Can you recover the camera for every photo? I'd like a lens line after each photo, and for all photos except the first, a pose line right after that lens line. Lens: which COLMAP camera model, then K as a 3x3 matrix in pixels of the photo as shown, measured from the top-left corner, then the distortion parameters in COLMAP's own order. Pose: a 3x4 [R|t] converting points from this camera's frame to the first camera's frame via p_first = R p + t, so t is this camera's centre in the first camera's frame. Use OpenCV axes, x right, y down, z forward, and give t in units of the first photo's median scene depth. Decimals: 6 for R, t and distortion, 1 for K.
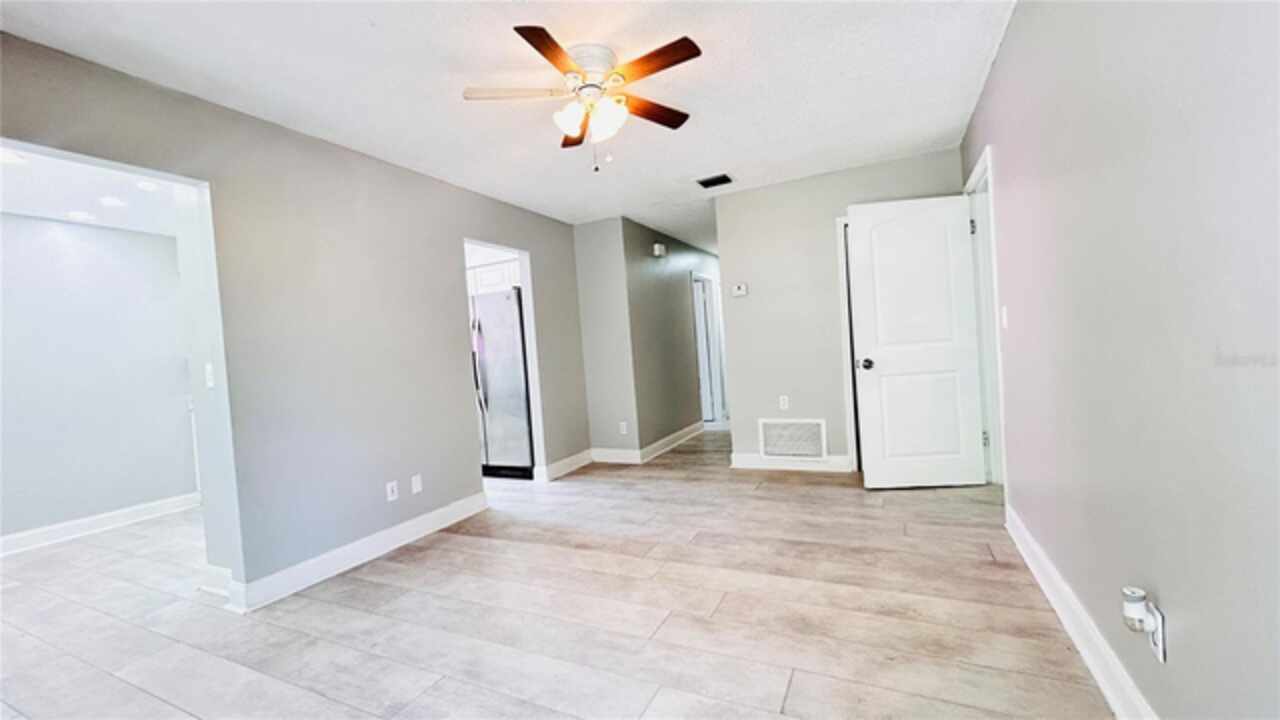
lens RADIAL K [[517.1, 0, 637.8], [0, 517.1, 359.9], [0, 0, 1]] dist [-0.000626, 0.001026]
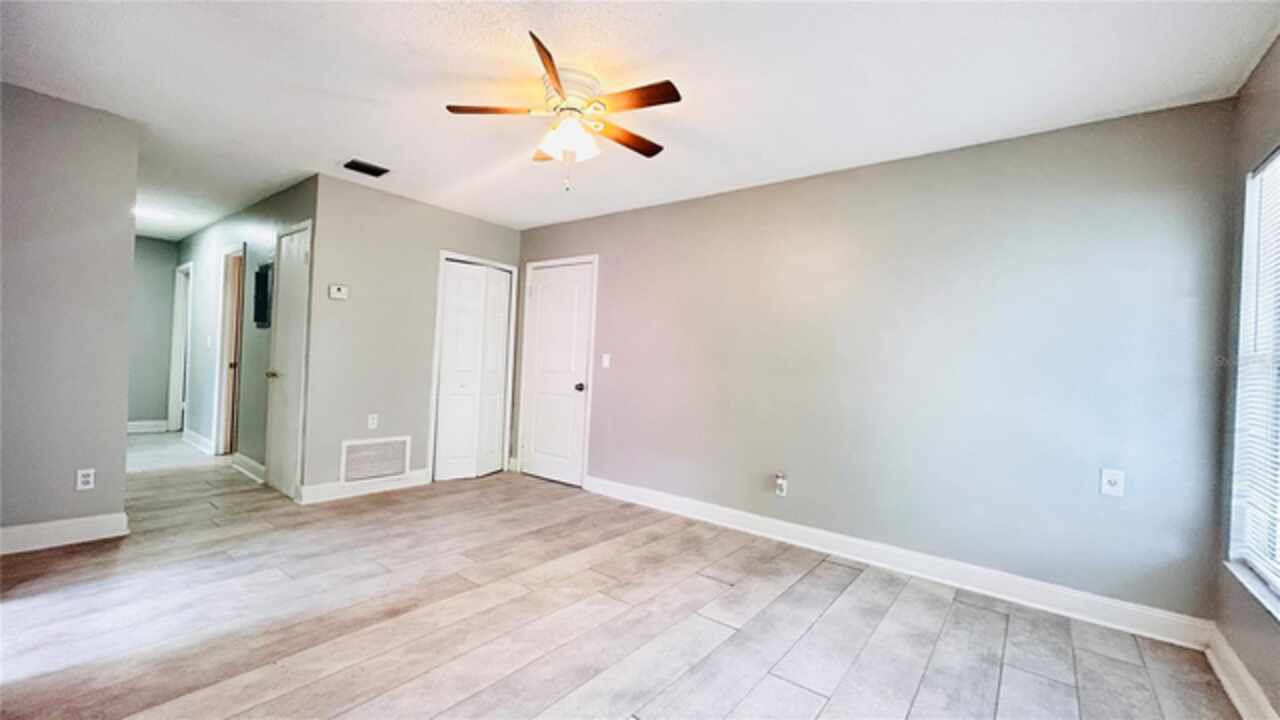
lens RADIAL K [[517.1, 0, 637.8], [0, 517.1, 359.9], [0, 0, 1]] dist [-0.000626, 0.001026]
pose [[0.200242, 0.083265, 0.976202, -0.785715], [-0.040111, 0.996243, -0.076747, 0.034541], [-0.978925, -0.023788, 0.202829, 0.491240]]
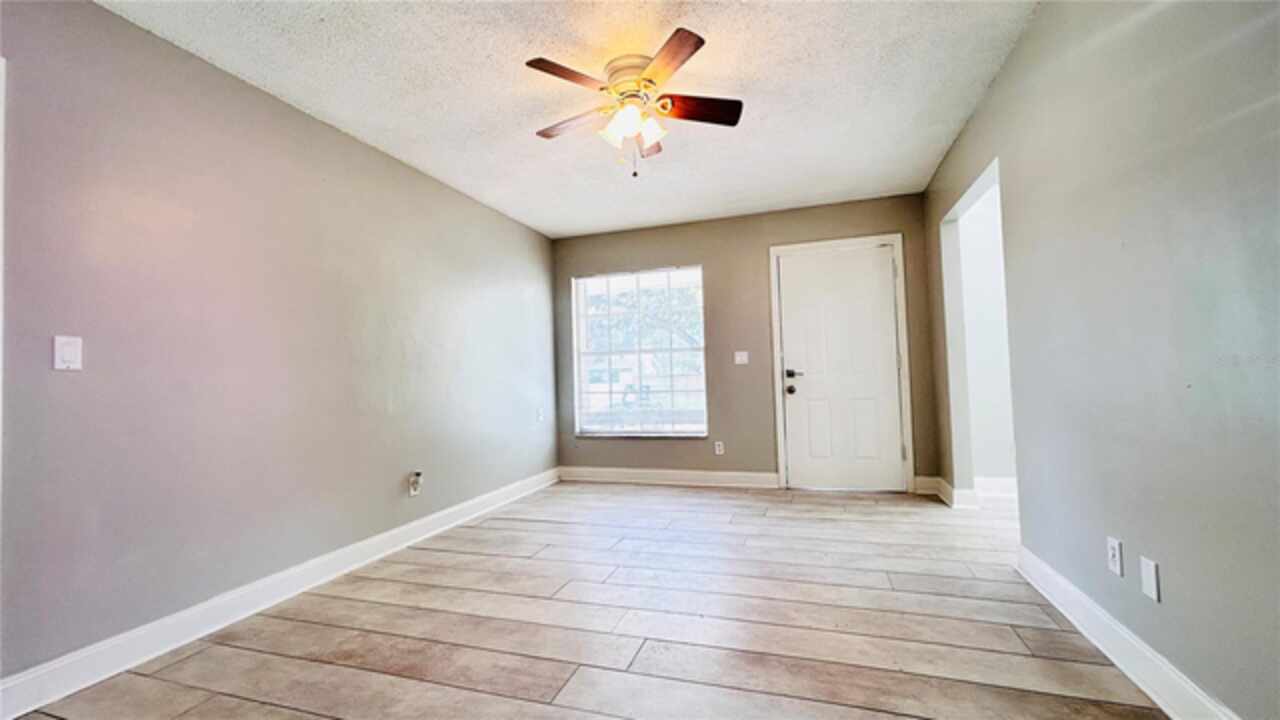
lens RADIAL K [[517.1, 0, 637.8], [0, 517.1, 359.9], [0, 0, 1]] dist [-0.000626, 0.001026]
pose [[-0.984933, 0.100183, -0.140962, 0.074047], [0.101595, 0.994822, -0.002834, 0.002846], [0.139948, -0.017112, -0.990011, 1.538420]]
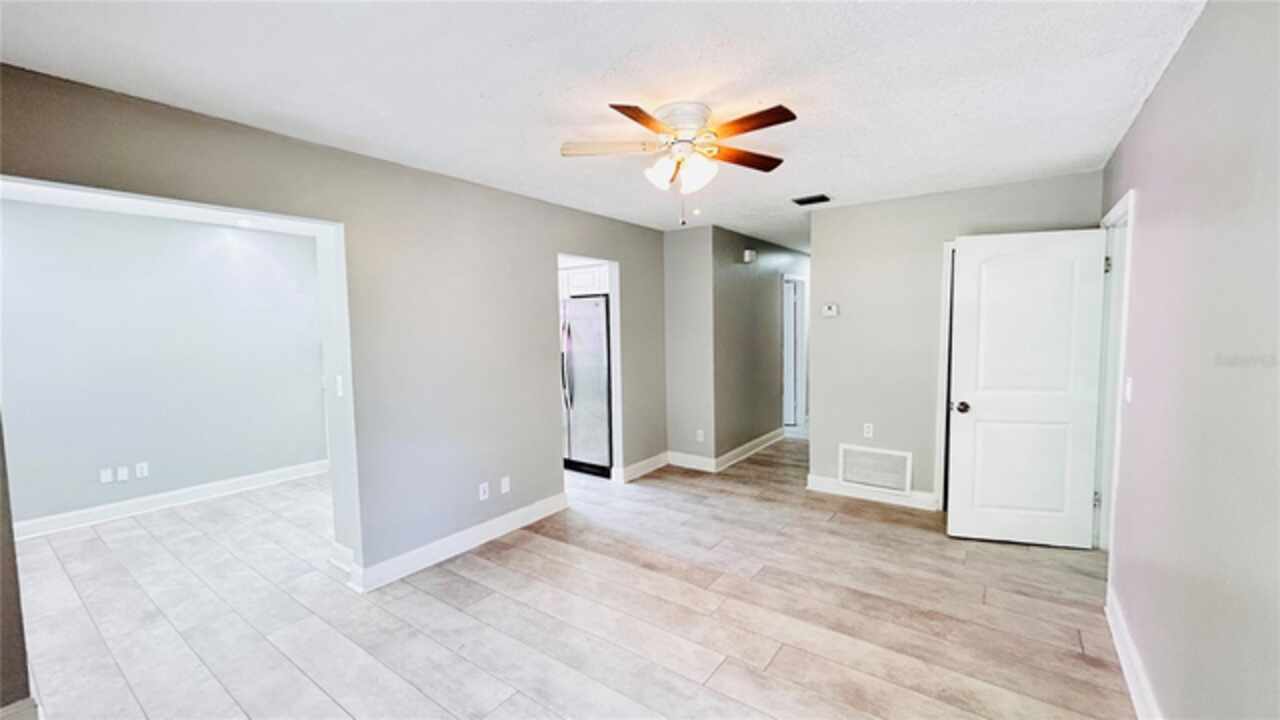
lens RADIAL K [[517.8, 0, 637.3], [0, 517.8, 360.2], [0, 0, 1]] dist [0.001152, 0.000769]
pose [[0.983979, 0.068553, -0.164576, 0.012875], [-0.058867, 0.996274, 0.063028, -0.120757], [0.168283, -0.052330, 0.984349, -0.024532]]
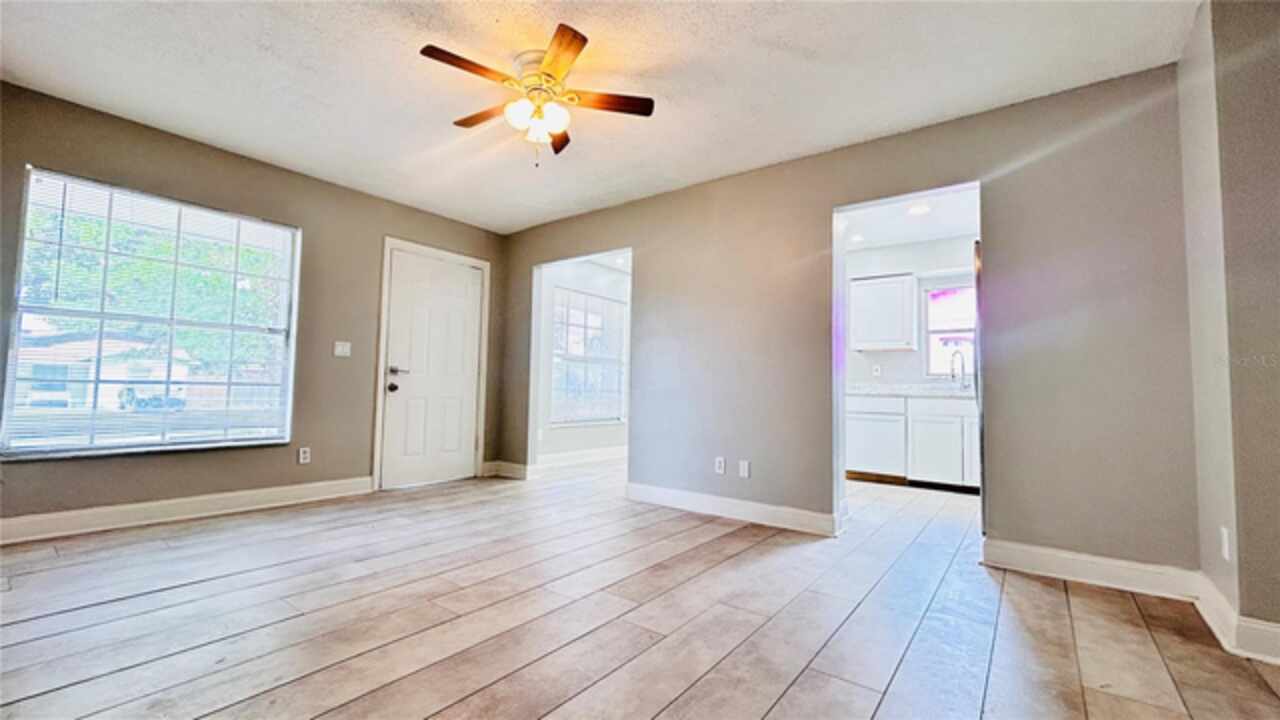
lens RADIAL K [[518.1, 0, 635.8], [0, 518.1, 359.2], [0, 0, 1]] dist [-0.000181, 0.000923]
pose [[-0.194808, 0.012546, -0.980761, 0.710793], [-0.027168, 0.999466, 0.018182, 0.005101], [0.980465, 0.030187, -0.194363, 1.081571]]
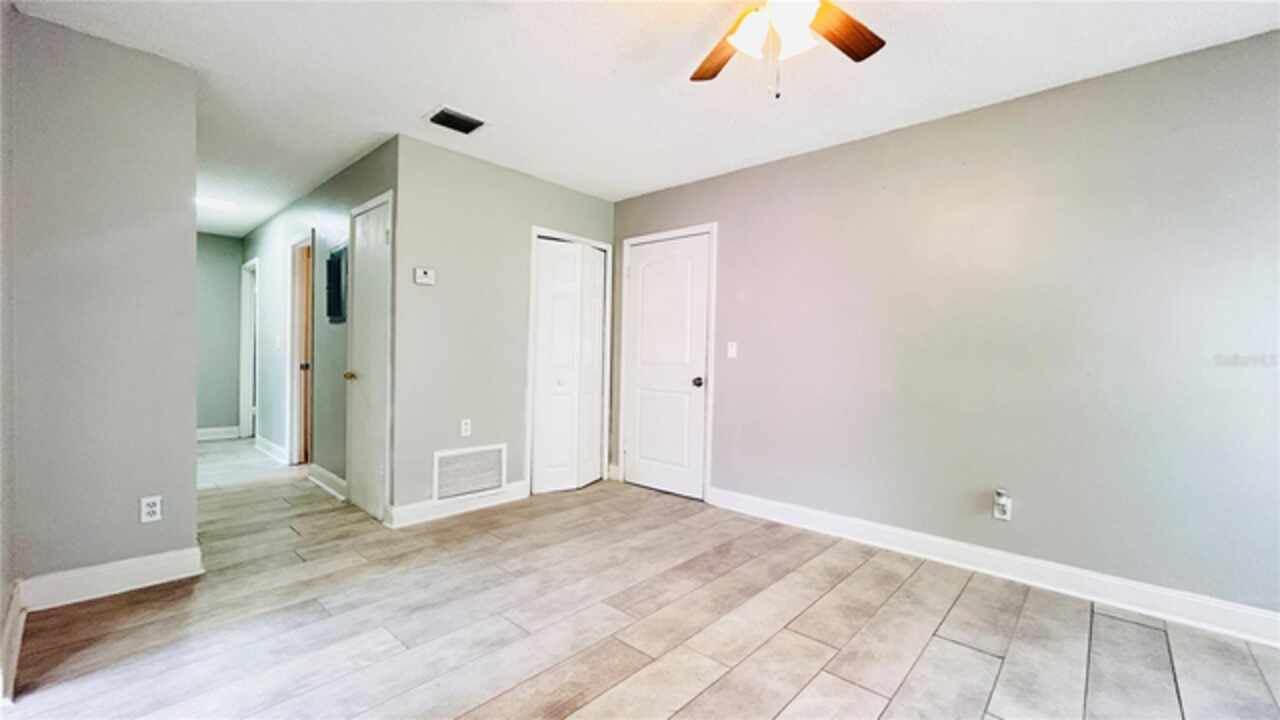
lens RADIAL K [[517.1, 0, 637.8], [0, 517.1, 359.9], [0, 0, 1]] dist [-0.000626, 0.001026]
pose [[0.275978, 0.063485, 0.959065, -0.601286], [-0.018217, 0.997983, -0.060819, 0.030619], [-0.960991, -0.000687, 0.276578, 0.752490]]
